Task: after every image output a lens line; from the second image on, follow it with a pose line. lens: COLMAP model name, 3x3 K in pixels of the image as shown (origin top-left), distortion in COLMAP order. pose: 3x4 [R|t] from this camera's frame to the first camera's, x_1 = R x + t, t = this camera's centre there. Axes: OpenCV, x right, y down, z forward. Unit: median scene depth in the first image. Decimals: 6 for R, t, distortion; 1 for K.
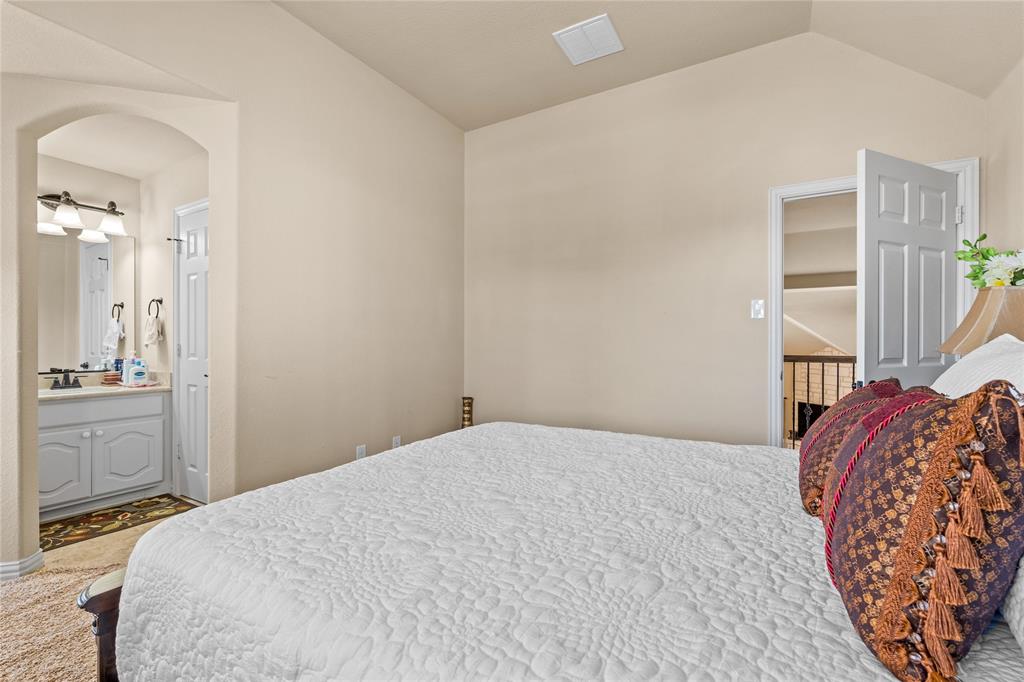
lens RADIAL K [[456.0, 0, 512.4], [0, 456.0, 341.9], [0, 0, 1]] dist [-0.004024, 0.000555]
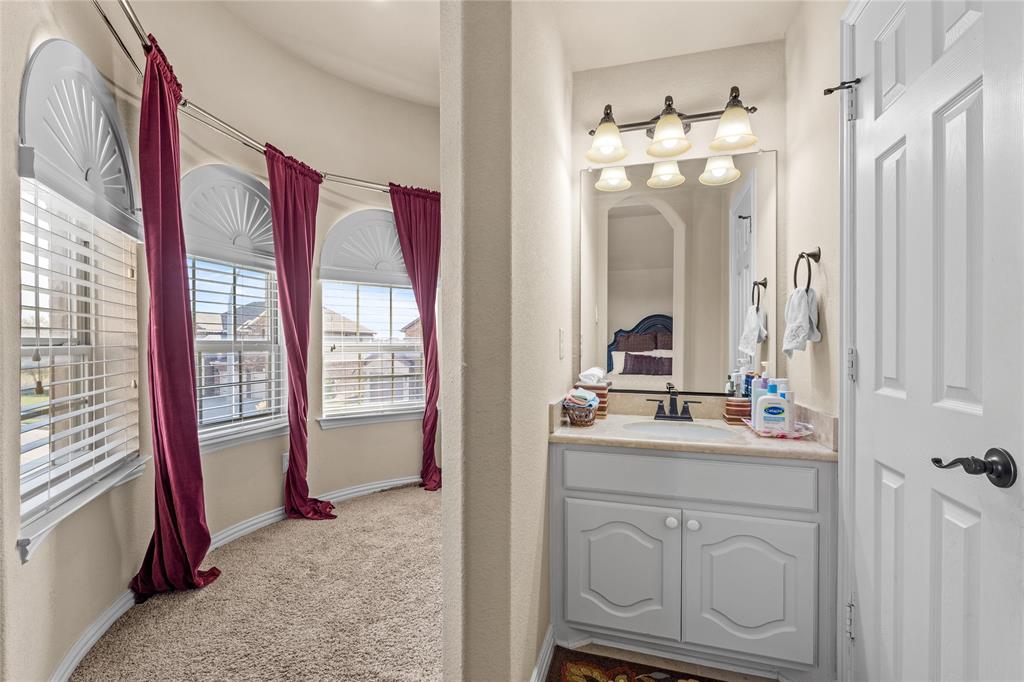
lens RADIAL K [[456.0, 0, 512.4], [0, 456.0, 343.7], [0, 0, 1]] dist [-0.004024, 0.000555]
pose [[0.258074, 0.000012, -0.966125, -0.423940], [-0.003351, 0.999994, -0.000883, 0.000615], [0.966119, 0.003466, 0.258073, 0.606507]]
